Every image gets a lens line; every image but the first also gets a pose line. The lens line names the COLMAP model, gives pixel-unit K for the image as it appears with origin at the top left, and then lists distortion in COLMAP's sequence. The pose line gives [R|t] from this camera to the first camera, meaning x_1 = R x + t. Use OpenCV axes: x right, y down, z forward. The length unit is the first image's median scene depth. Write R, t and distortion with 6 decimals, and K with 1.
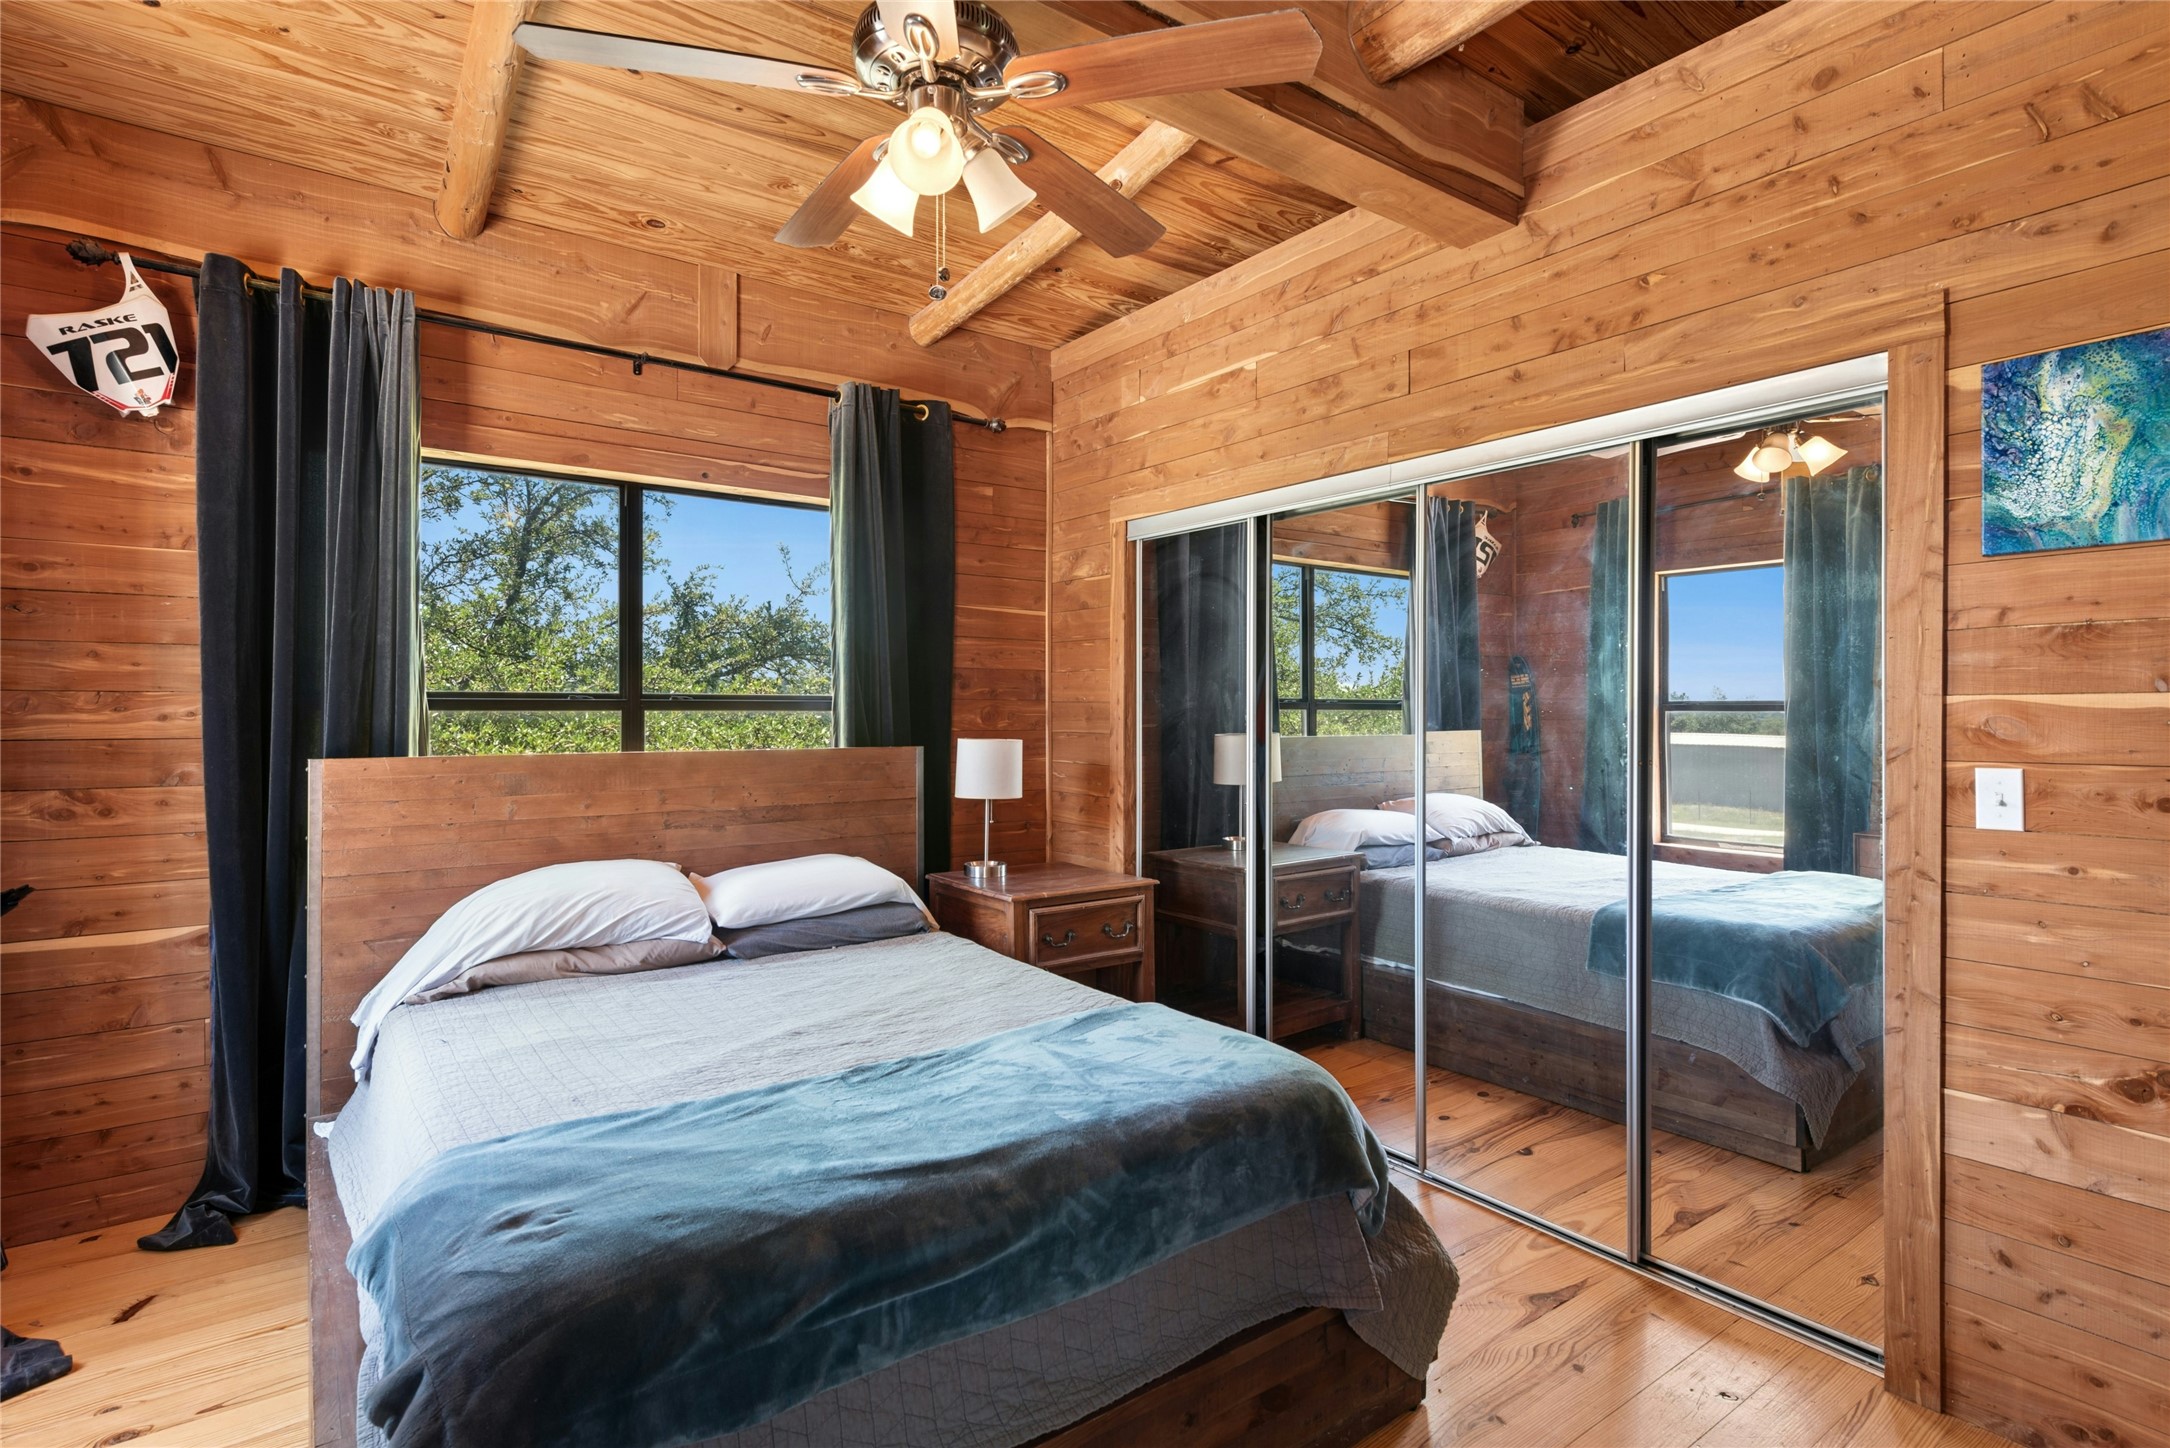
lens RADIAL K [[1074.4, 0, 1091.7], [0, 1074.4, 715.0], [0, 0, 1]] dist [0.000196, -0.001273]
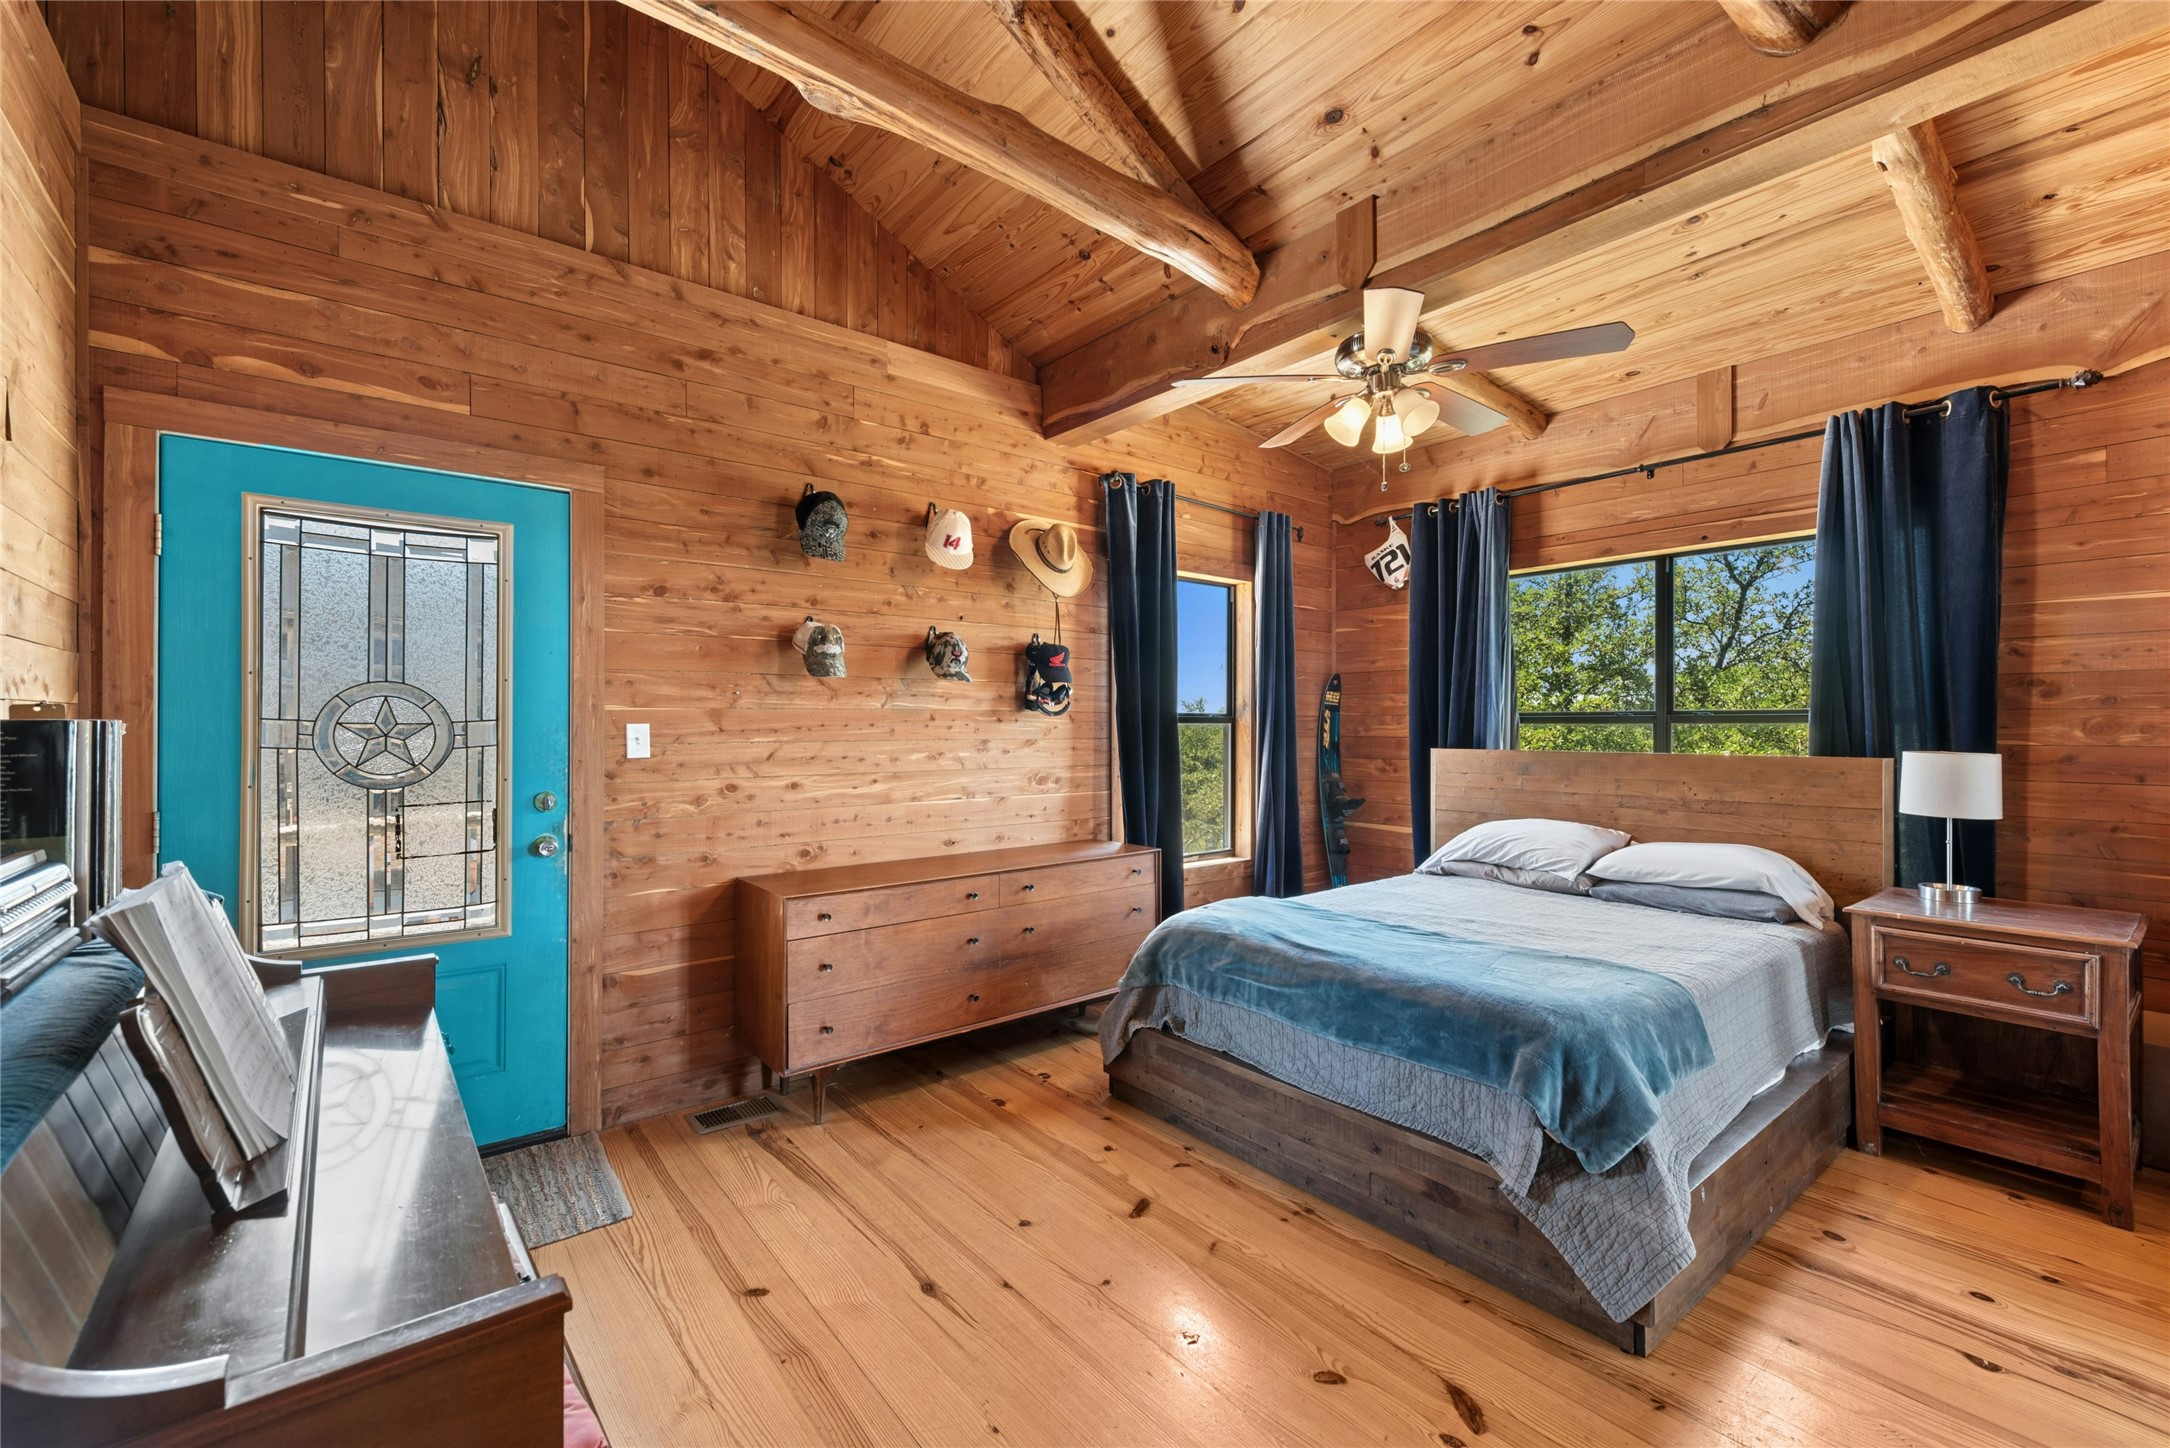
lens RADIAL K [[952.7, 0, 1077.0], [0, 952.7, 708.3], [0, 0, 1]] dist [0.002866, 0.000110]
pose [[0.003765, -0.016489, -0.999857, 0.939840], [0.000779, 0.999864, -0.016486, -0.004088], [0.999993, -0.000717, 0.003778, 0.311531]]
